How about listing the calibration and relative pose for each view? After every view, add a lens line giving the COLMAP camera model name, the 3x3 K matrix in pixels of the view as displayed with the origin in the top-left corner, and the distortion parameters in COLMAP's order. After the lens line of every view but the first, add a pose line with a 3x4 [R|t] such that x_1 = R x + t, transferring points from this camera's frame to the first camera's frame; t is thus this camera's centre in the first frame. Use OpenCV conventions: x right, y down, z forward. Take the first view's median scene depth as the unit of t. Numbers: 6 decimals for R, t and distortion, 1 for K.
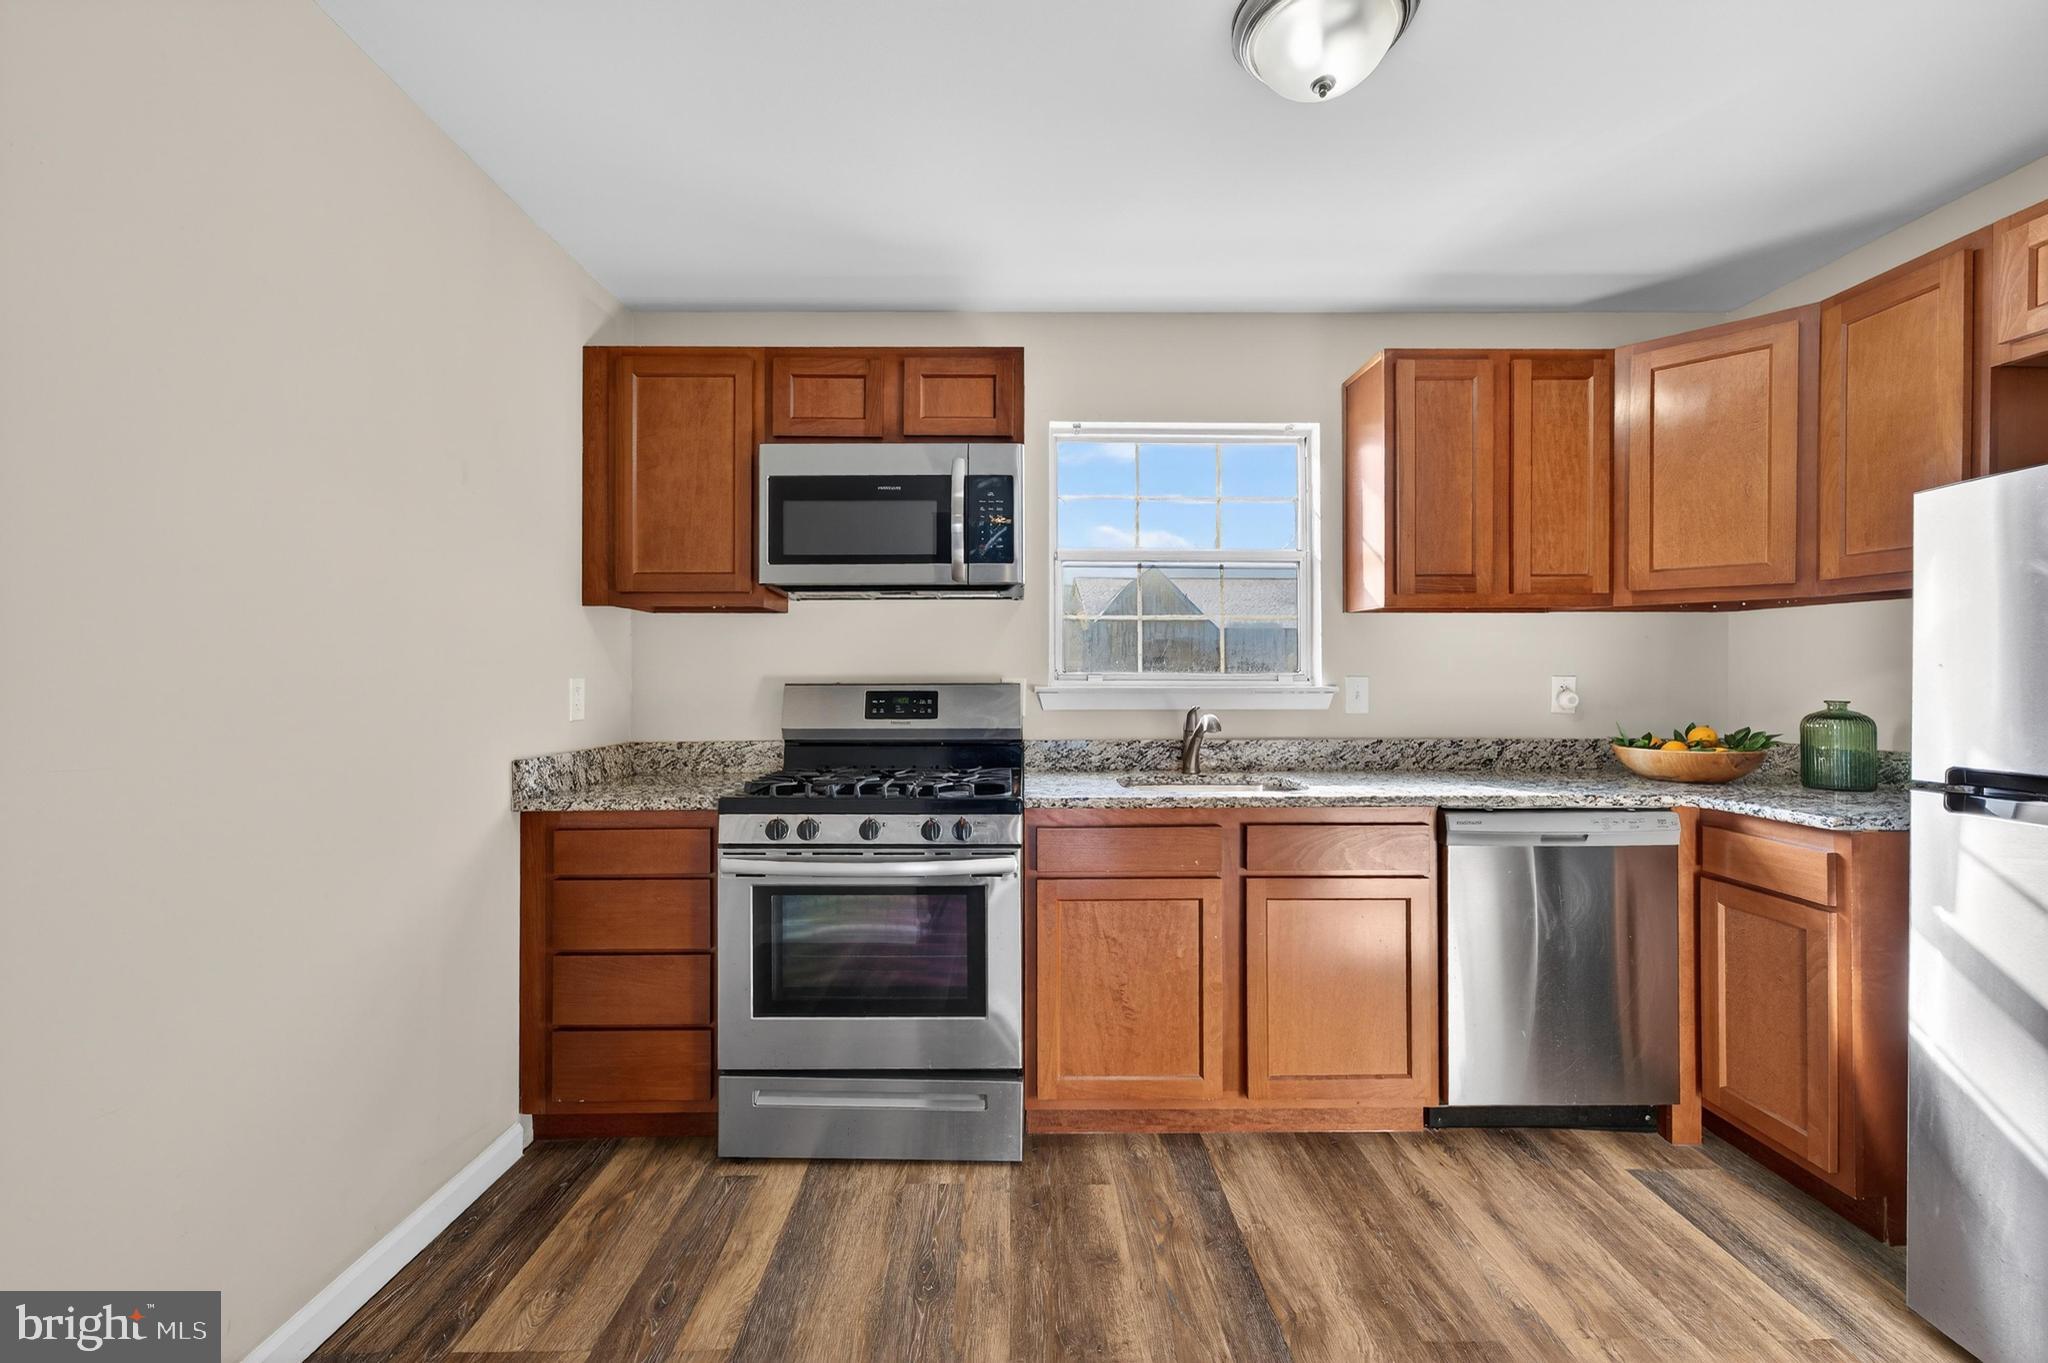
lens RADIAL K [[817.6, 0, 1010.9], [0, 817.6, 669.5], [0, 0, 1]] dist [-0.015750, 0.000446]
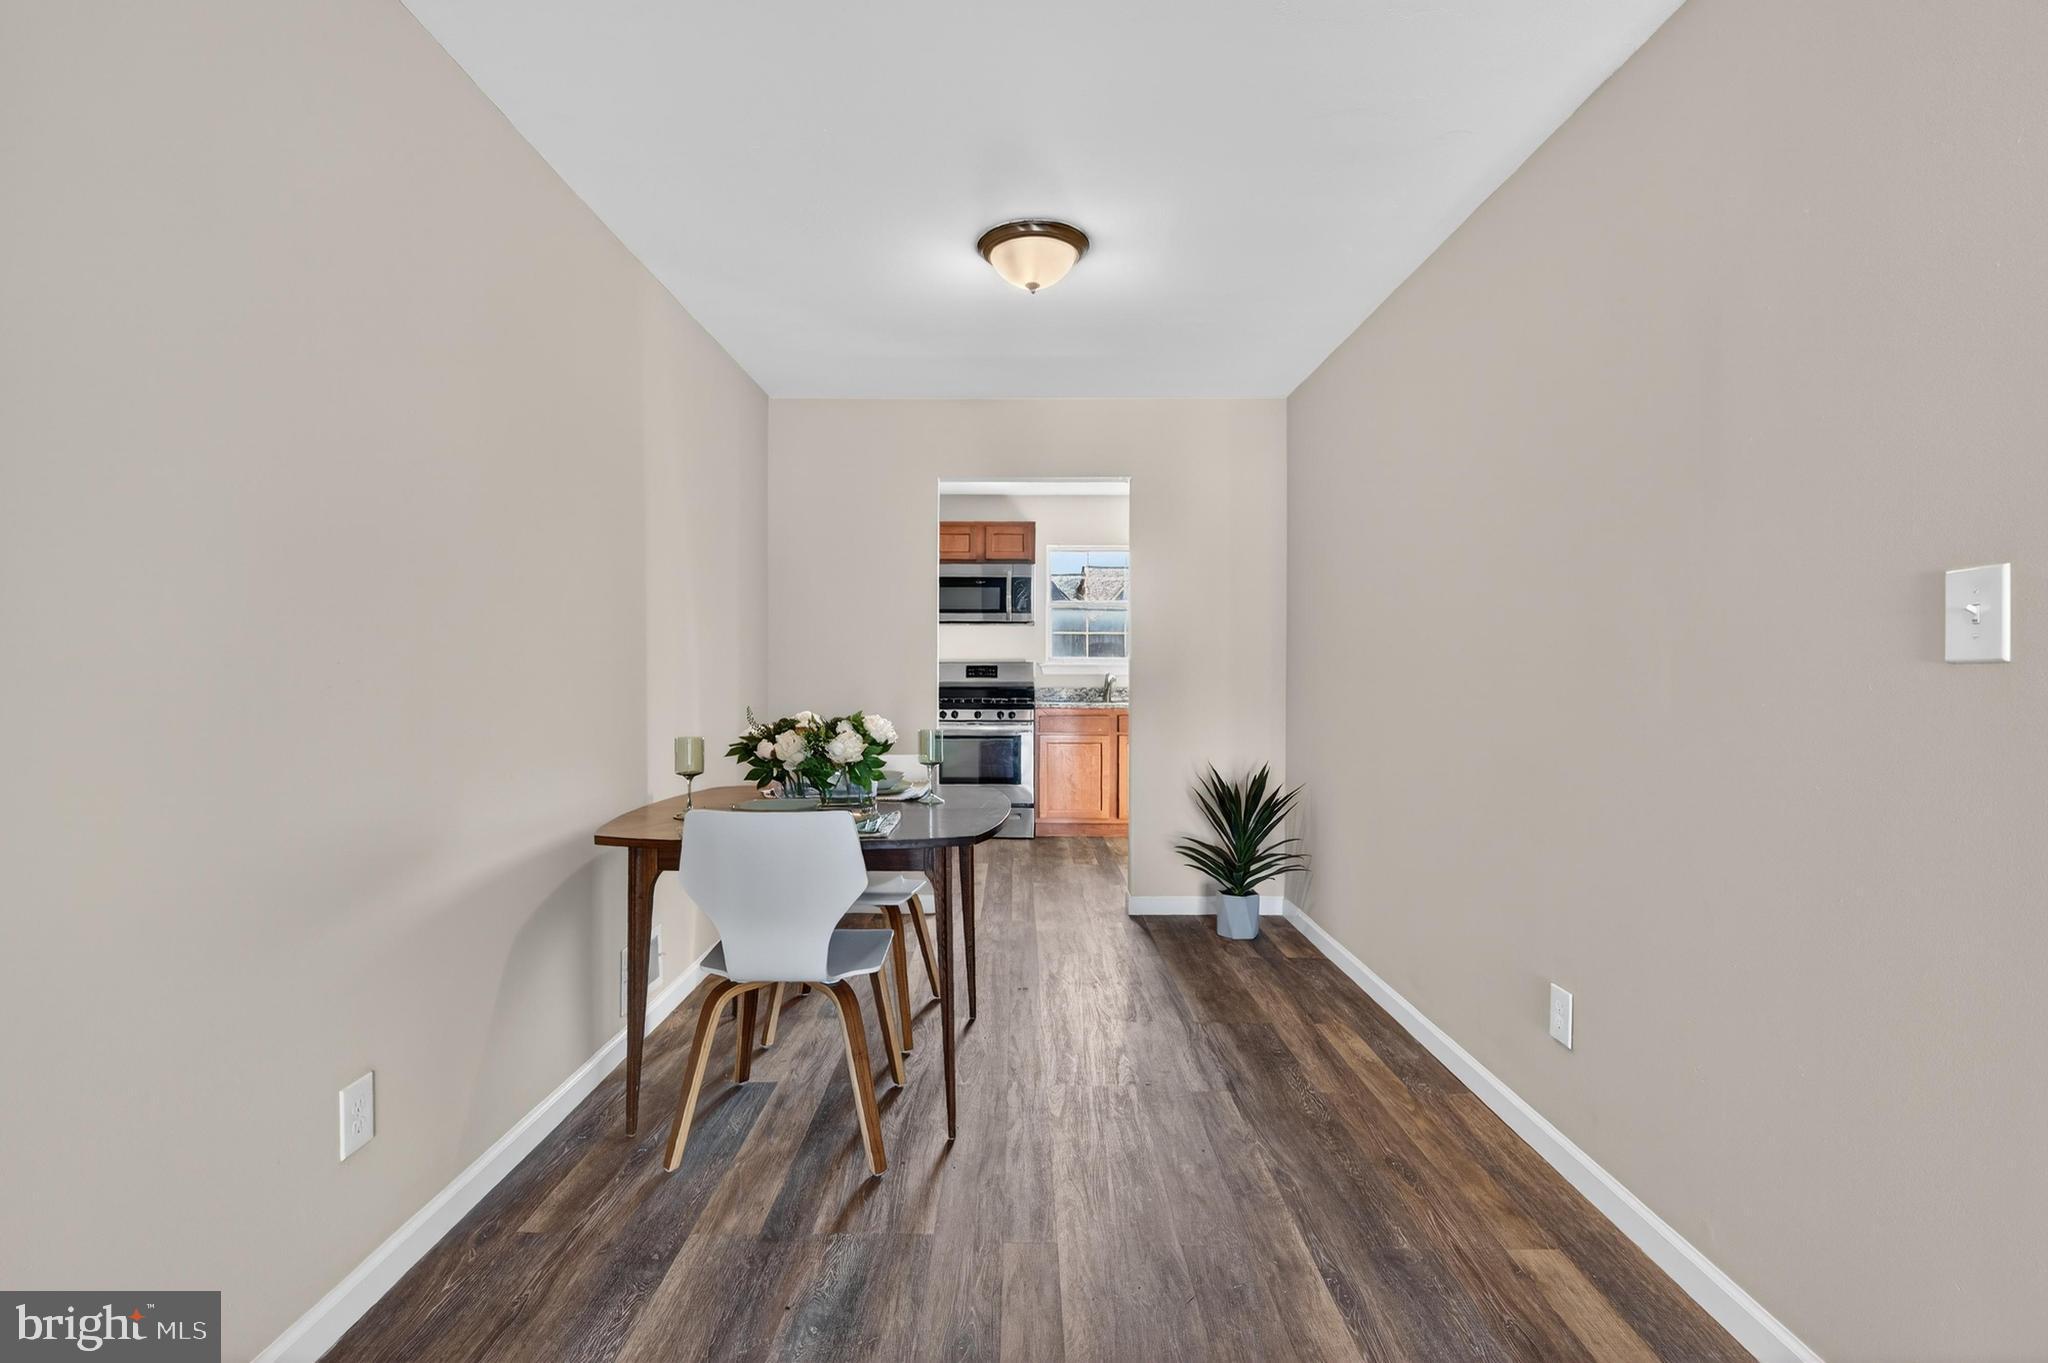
lens RADIAL K [[952.5, 0, 1024.0], [0, 952.5, 681.5], [0, 0, 1]] dist [-0.038913, 0.000309]
pose [[0.999997, 0.002284, 0.000007, -0.018839], [-0.002283, 0.999806, 0.019575, 0.022550], [0.000037, -0.019575, 0.999808, -2.098540]]
